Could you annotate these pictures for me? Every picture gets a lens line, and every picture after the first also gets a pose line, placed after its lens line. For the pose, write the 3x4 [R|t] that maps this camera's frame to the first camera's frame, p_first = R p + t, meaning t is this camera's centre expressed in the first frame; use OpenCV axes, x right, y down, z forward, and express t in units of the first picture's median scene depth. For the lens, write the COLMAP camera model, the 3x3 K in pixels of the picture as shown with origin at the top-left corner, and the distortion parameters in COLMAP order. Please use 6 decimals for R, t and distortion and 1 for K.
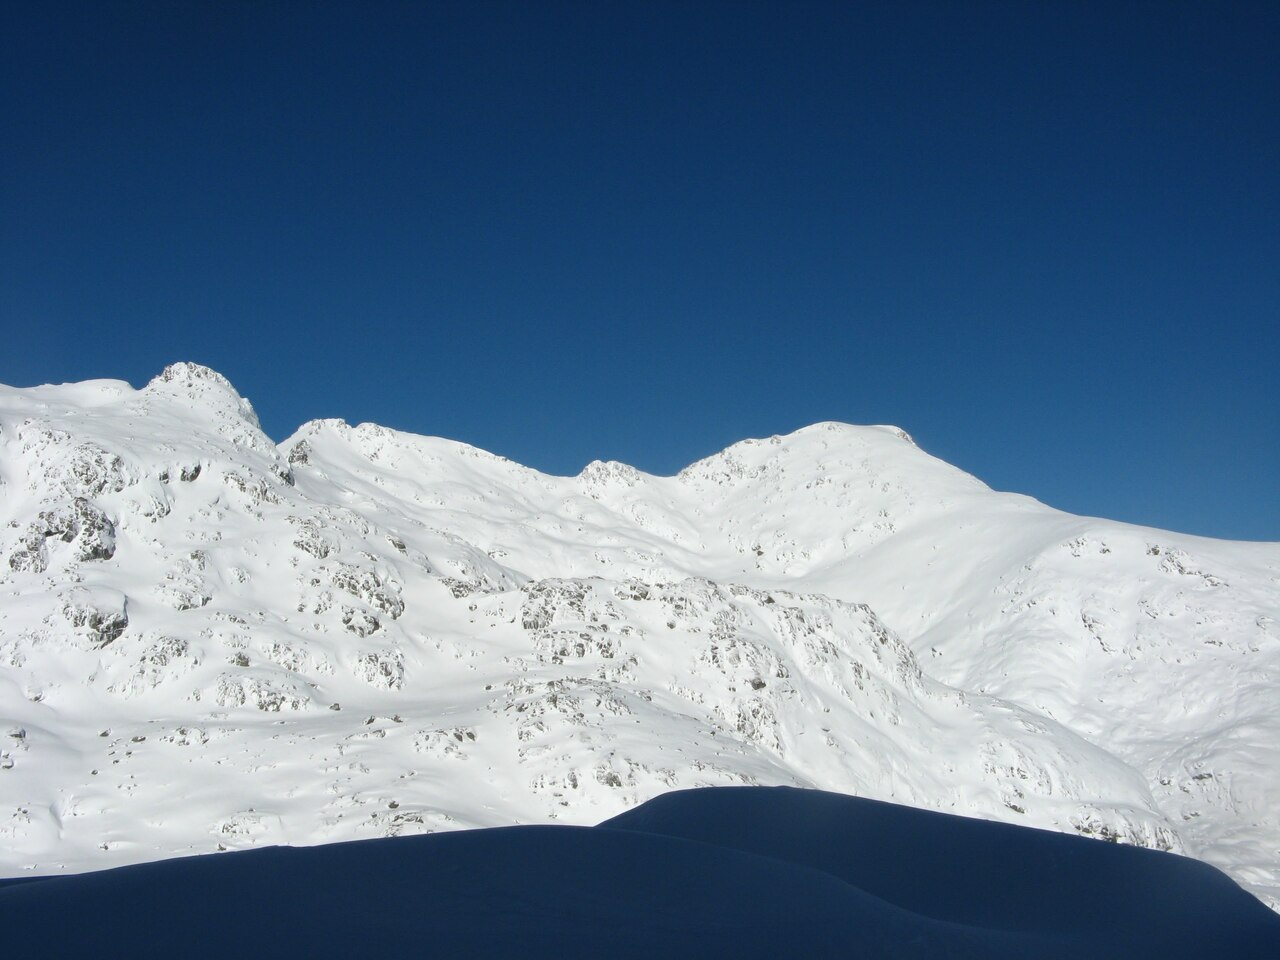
lens RADIAL K [[1420.5, 0, 642.7], [0, 1420.5, 459.8], [0, 0, 1]] dist [-0.181041, 0.250311]
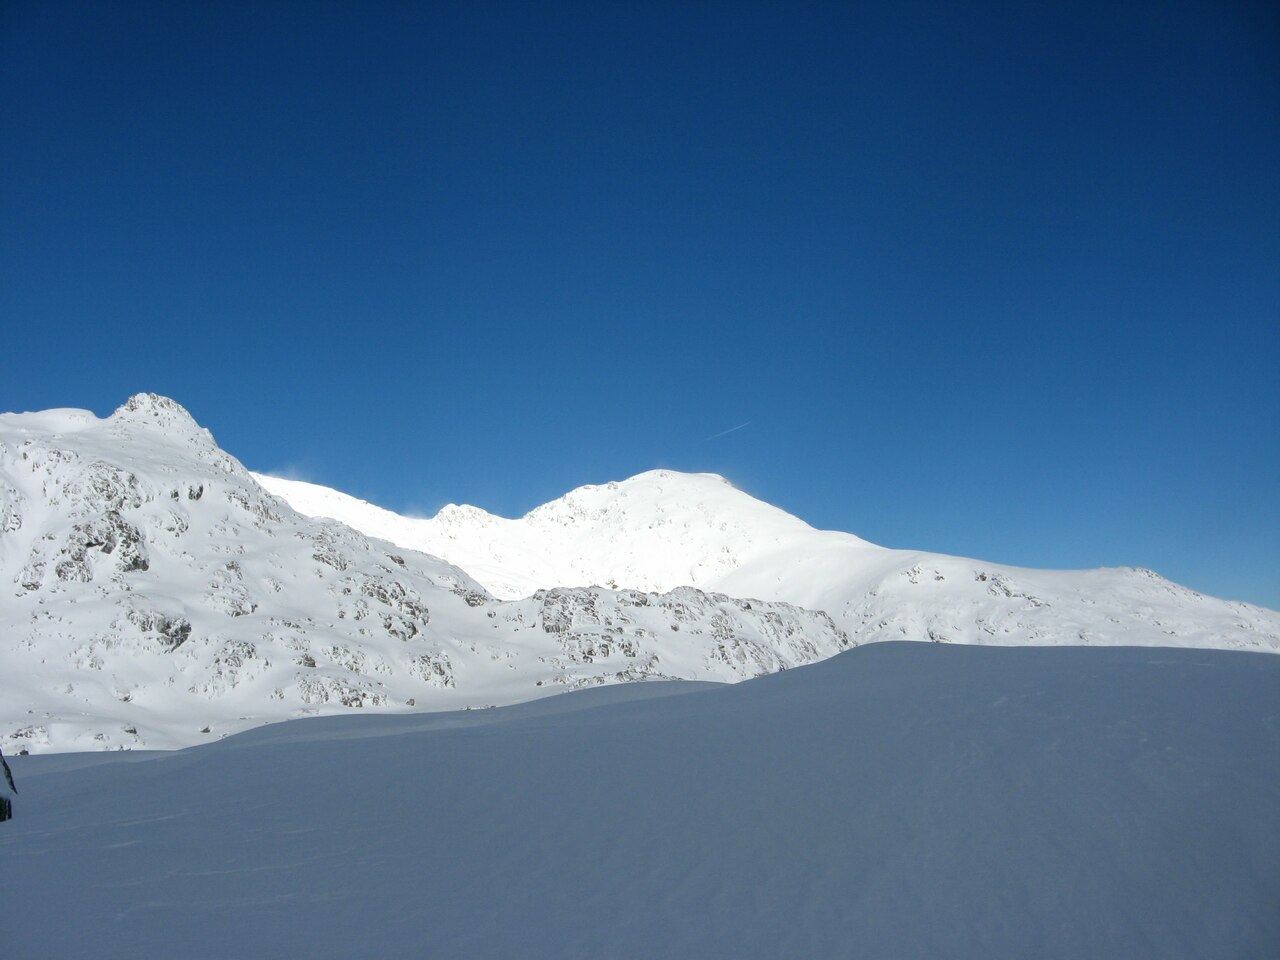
lens RADIAL K [[1309.0, 0, 638.8], [0, 1309.0, 490.6], [0, 0, 1]] dist [-0.202842, 0.207682]
pose [[0.986330, 0.001270, 0.164775, -0.174468], [0.001923, 0.999813, -0.019216, 0.030382], [-0.164768, 0.019271, 0.986144, 0.011143]]
